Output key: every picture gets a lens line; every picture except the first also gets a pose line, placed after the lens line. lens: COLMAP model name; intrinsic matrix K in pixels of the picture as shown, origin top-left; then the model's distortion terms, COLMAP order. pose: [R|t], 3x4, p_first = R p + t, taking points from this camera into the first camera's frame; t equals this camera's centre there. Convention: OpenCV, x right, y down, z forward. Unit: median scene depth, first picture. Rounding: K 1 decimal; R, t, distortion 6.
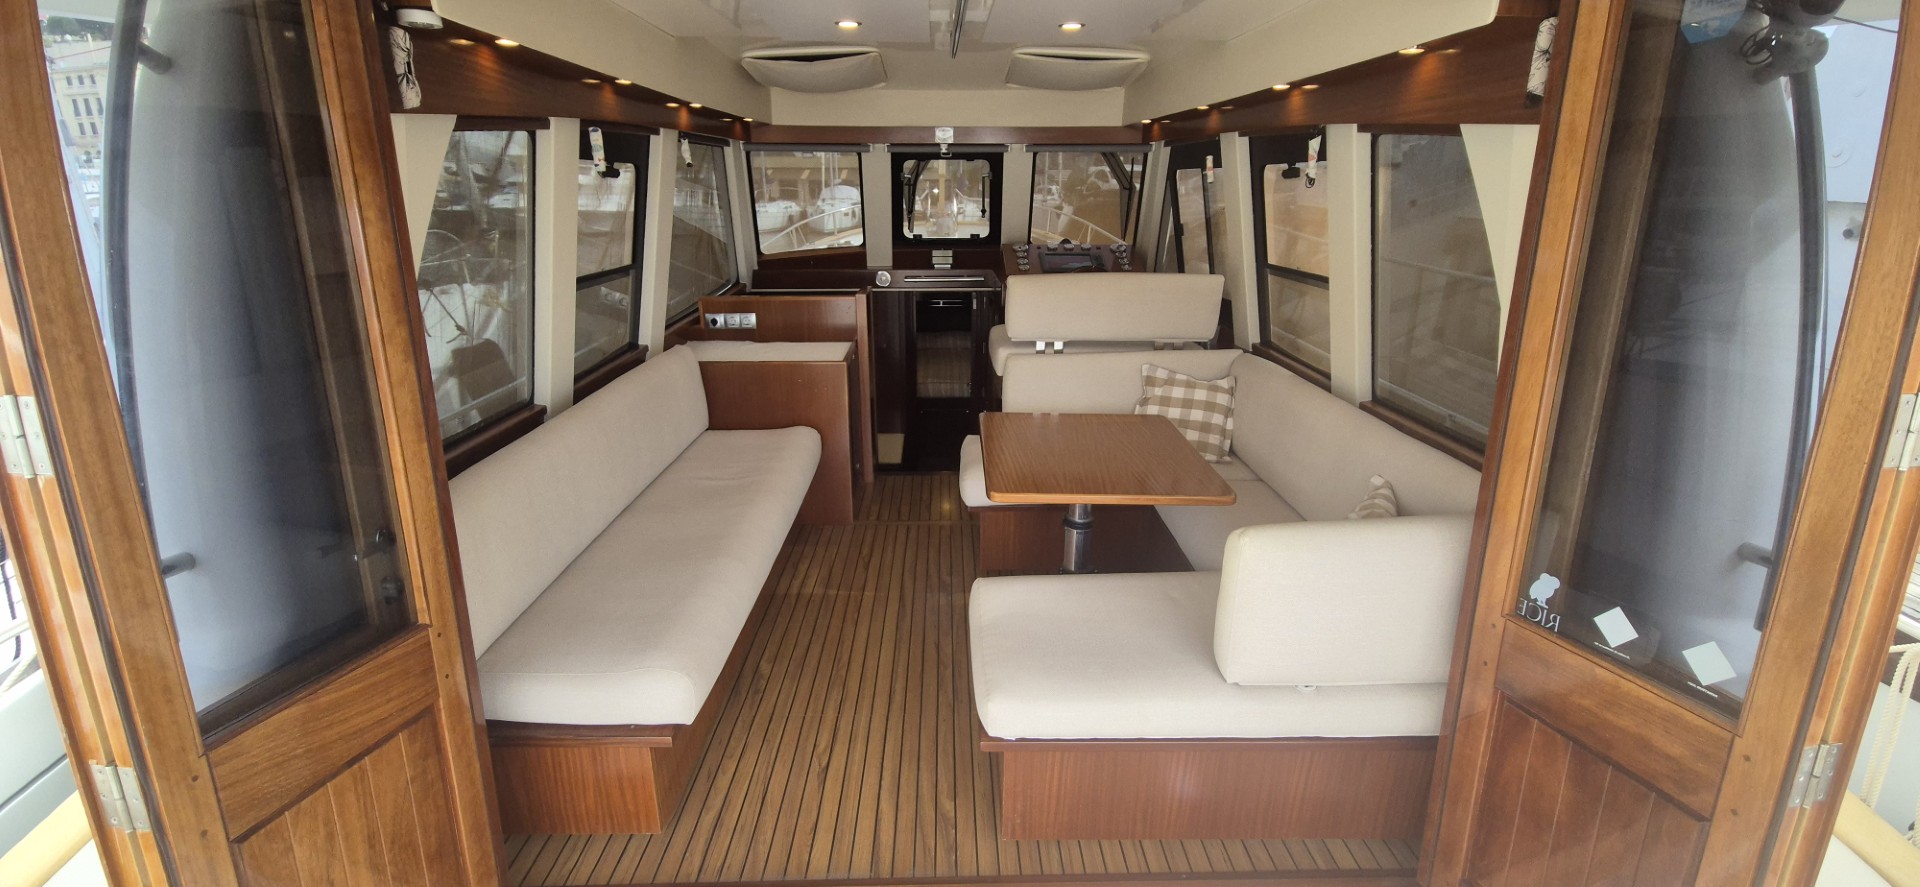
lens RADIAL K [[922.7, 0, 967.2], [0, 922.7, 446.0], [0, 0, 1]] dist [0.002358, 0.003651]
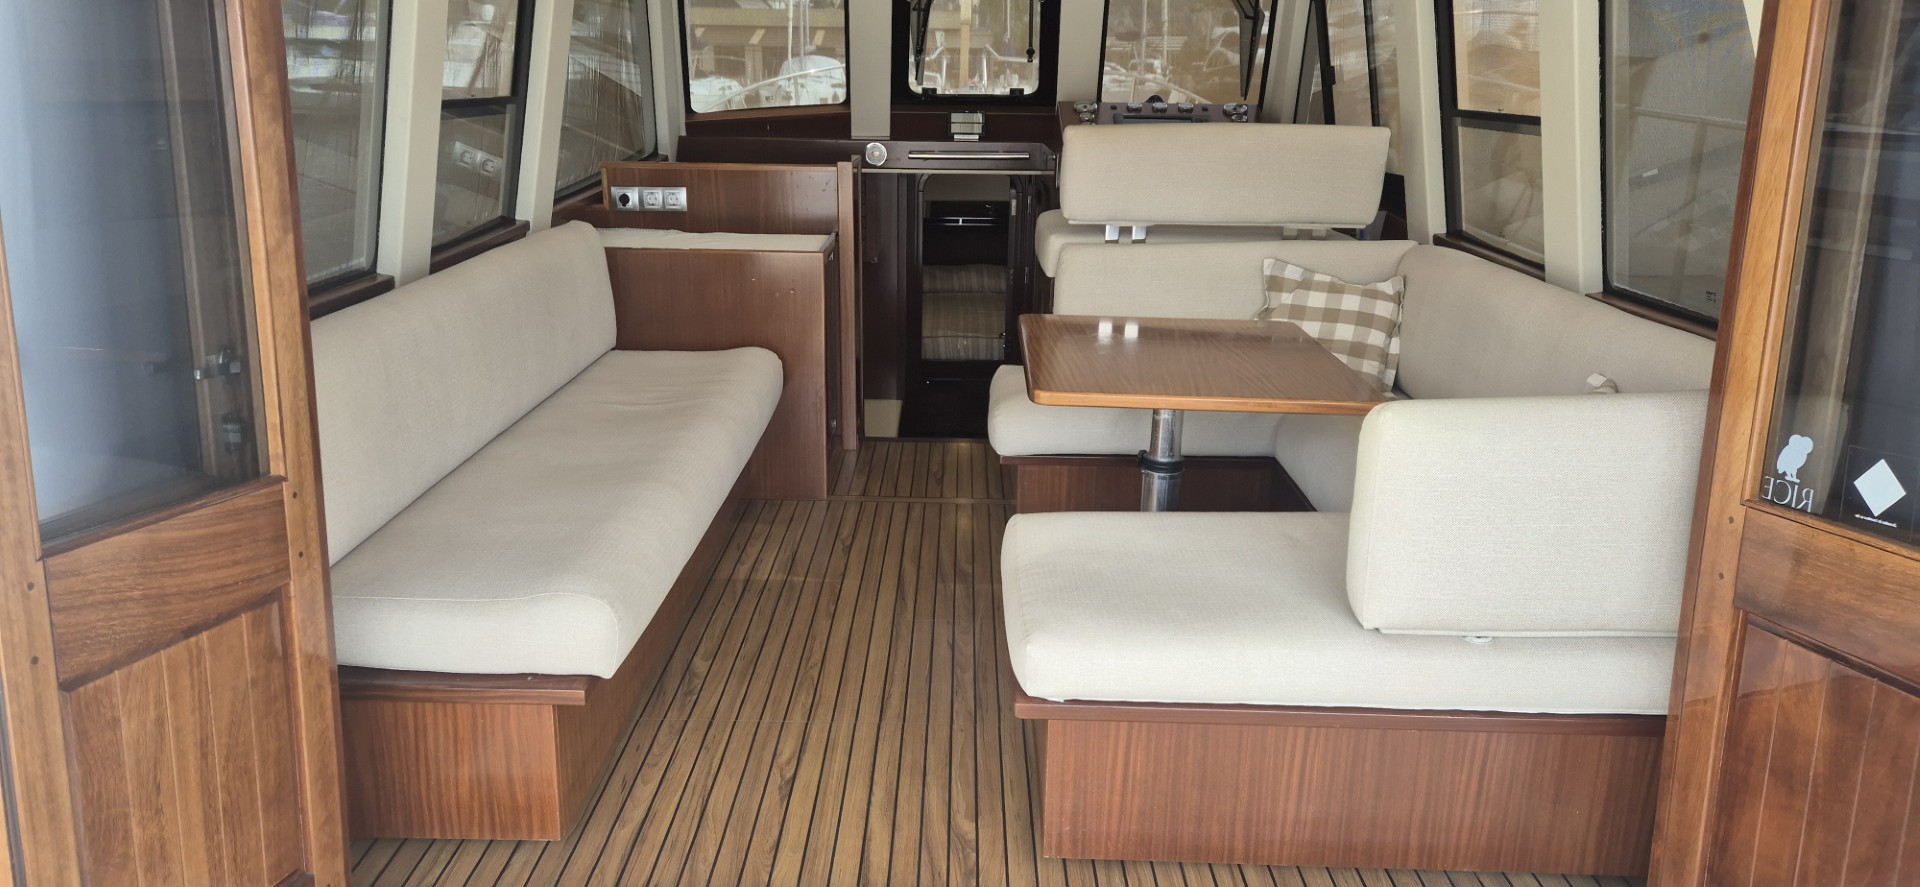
lens RADIAL K [[1548.7, 0, 956.9], [0, 1548.7, 443.5], [0, 0, 1]] dist [0.087813, -0.068555]
pose [[0.999526, 0.018142, -0.024878, -0.004177], [-0.019377, 0.998543, -0.050356, 0.167380], [0.023928, 0.050815, 0.998421, -0.198183]]
